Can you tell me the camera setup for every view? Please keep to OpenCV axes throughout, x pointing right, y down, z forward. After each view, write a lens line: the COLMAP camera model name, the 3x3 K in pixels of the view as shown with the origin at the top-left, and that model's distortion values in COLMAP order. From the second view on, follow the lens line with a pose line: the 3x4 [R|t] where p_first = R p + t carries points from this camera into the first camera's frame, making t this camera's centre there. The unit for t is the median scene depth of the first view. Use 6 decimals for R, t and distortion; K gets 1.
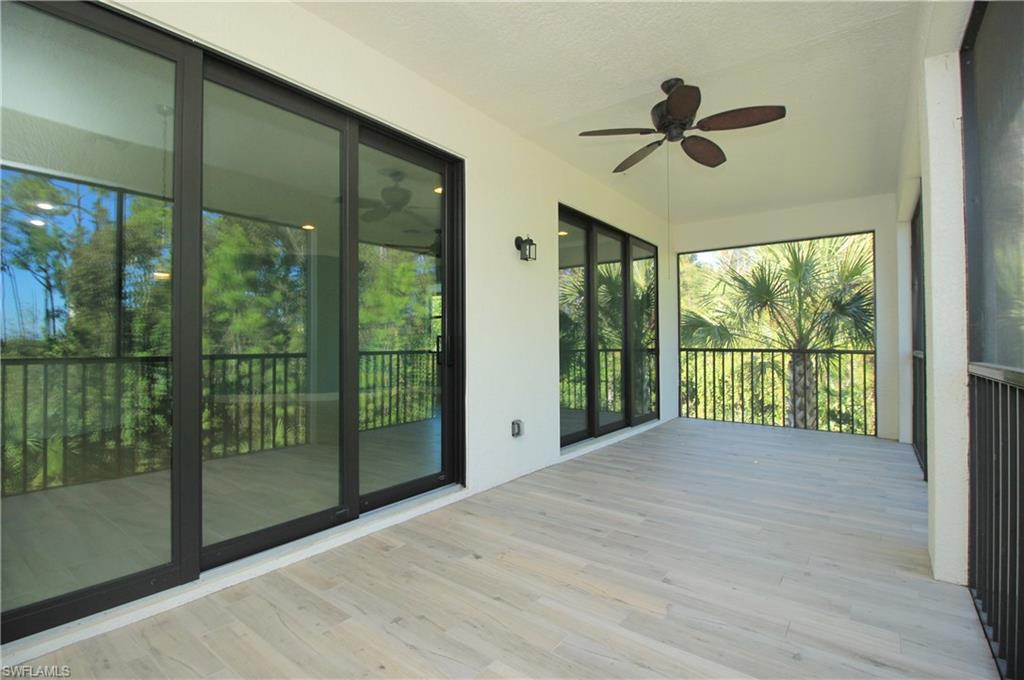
lens RADIAL K [[474.8, 0, 512.1], [0, 474.8, 339.2], [0, 0, 1]] dist [-0.011492, -0.002517]
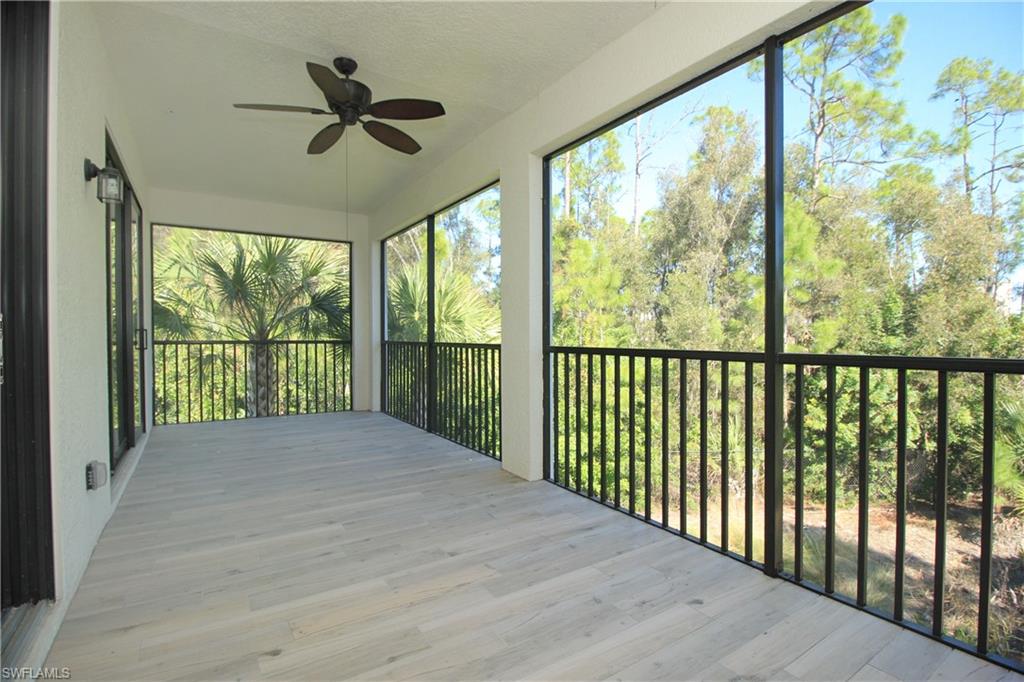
lens RADIAL K [[474.8, 0, 510.0], [0, 474.8, 340.2], [0, 0, 1]] dist [-0.011492, -0.002517]
pose [[0.340879, -0.012381, 0.940025, -0.494026], [-0.007154, 0.999850, 0.015763, 0.001694], [-0.940080, -0.012098, 0.340740, 0.392344]]
